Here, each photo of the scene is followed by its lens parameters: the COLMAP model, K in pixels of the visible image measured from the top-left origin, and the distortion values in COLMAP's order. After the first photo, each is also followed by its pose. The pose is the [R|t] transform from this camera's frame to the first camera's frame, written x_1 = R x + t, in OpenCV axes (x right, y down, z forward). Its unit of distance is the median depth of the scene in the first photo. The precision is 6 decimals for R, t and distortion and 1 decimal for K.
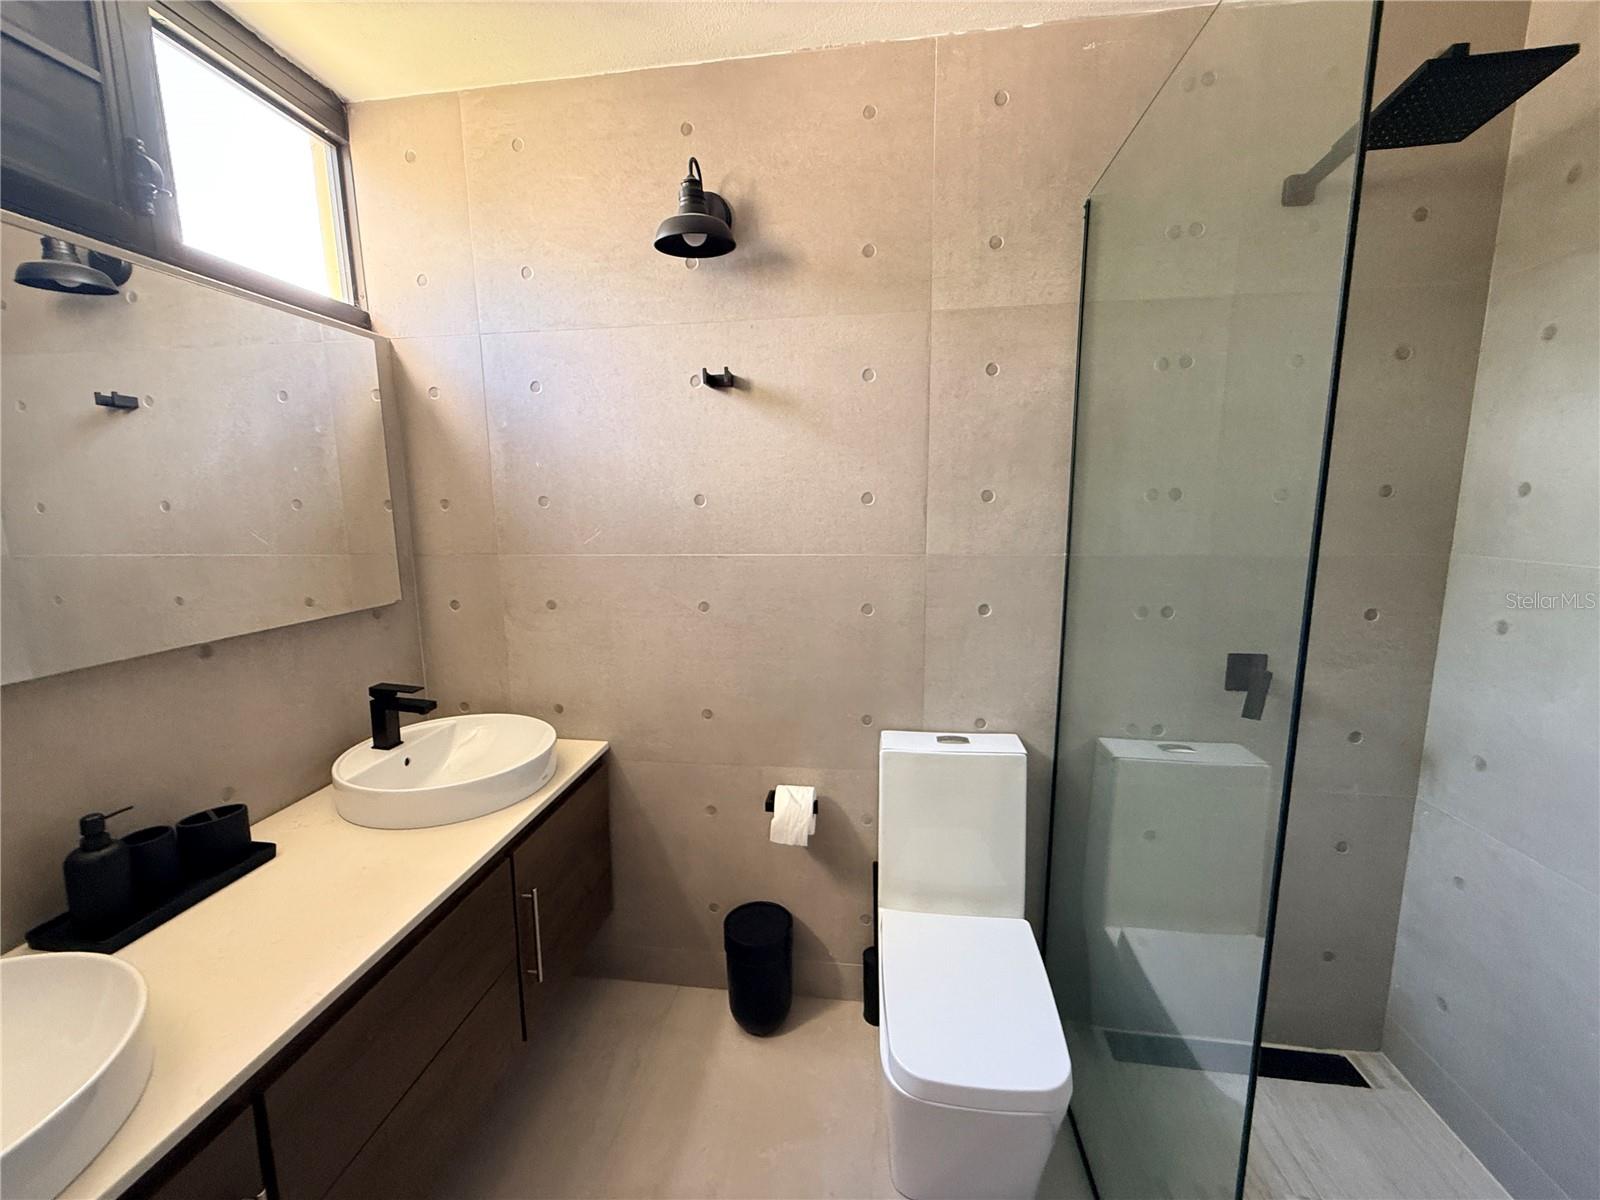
lens RADIAL K [[640.7, 0, 796.8], [0, 640.7, 603.8], [0, 0, 1]] dist [0.000197, 0.000234]
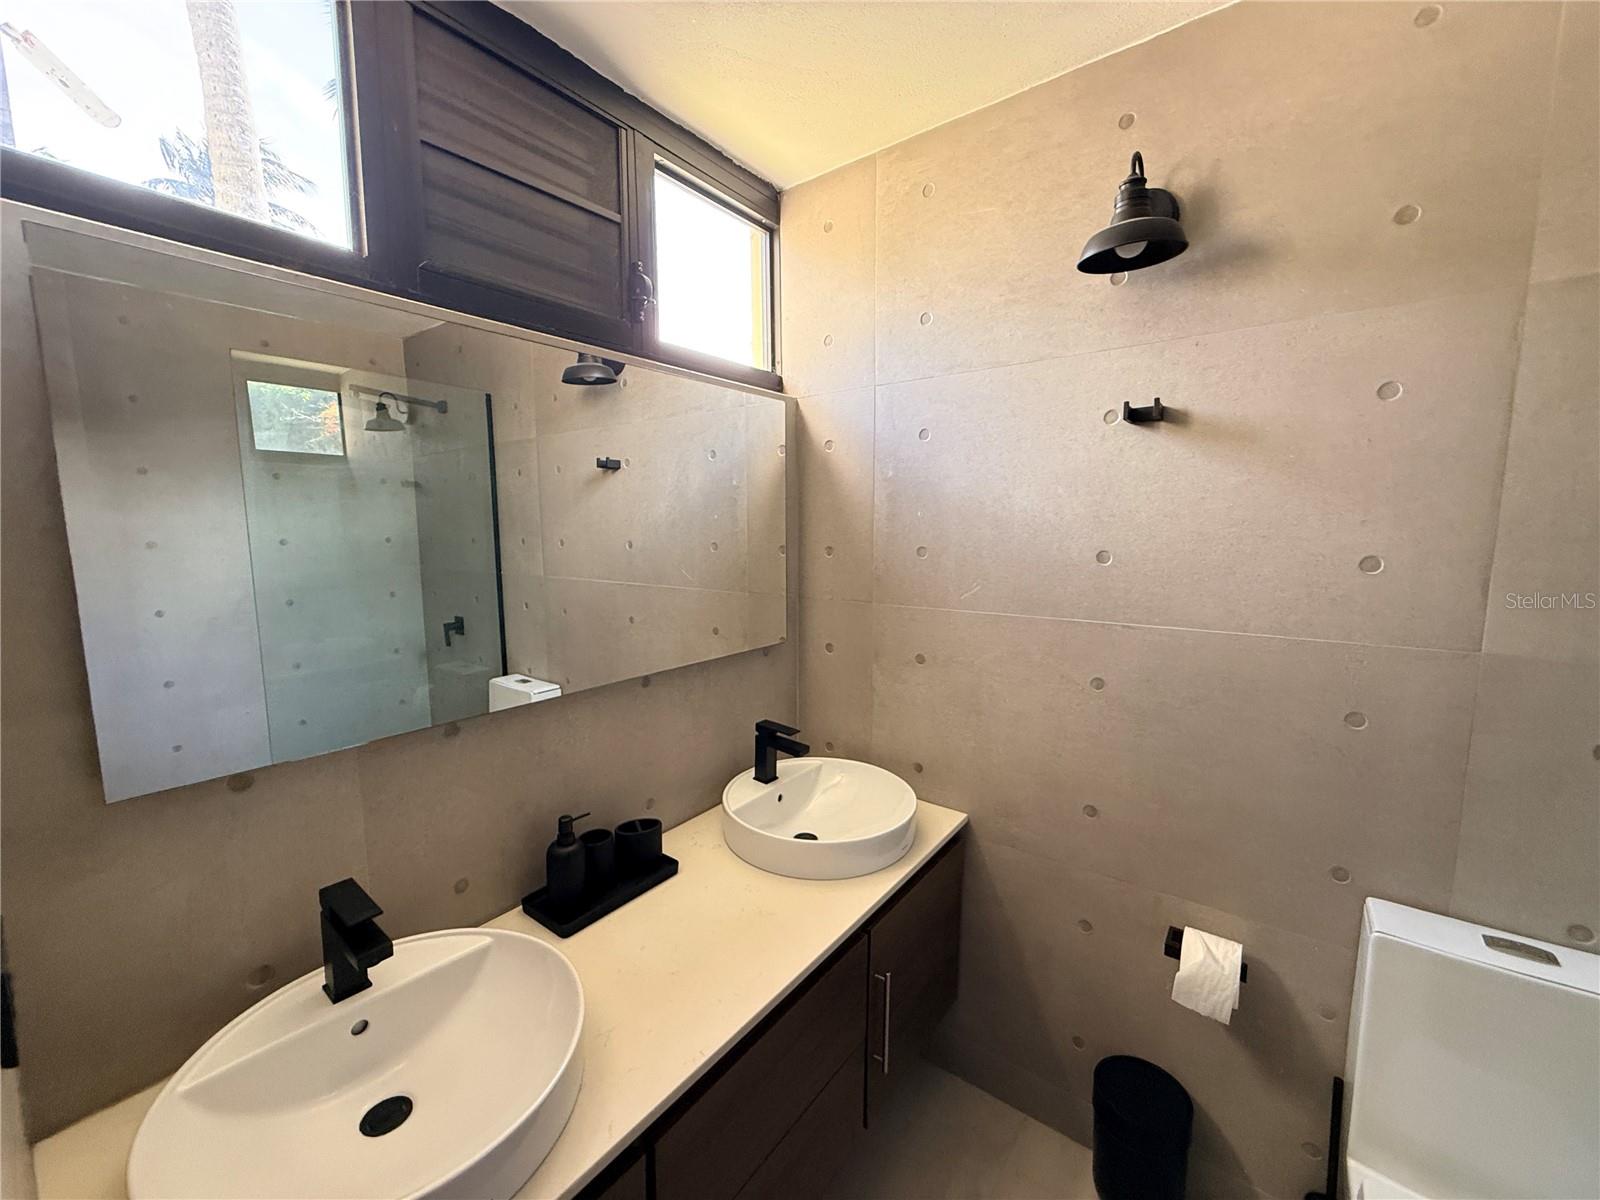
lens RADIAL K [[640.7, 0, 796.8], [0, 640.7, 603.8], [0, 0, 1]] dist [0.000197, 0.000234]
pose [[0.869048, 0.067093, -0.490158, -0.086596], [-0.080815, 0.996706, -0.006856, -0.064039], [0.488083, 0.045570, 0.871607, 0.078588]]
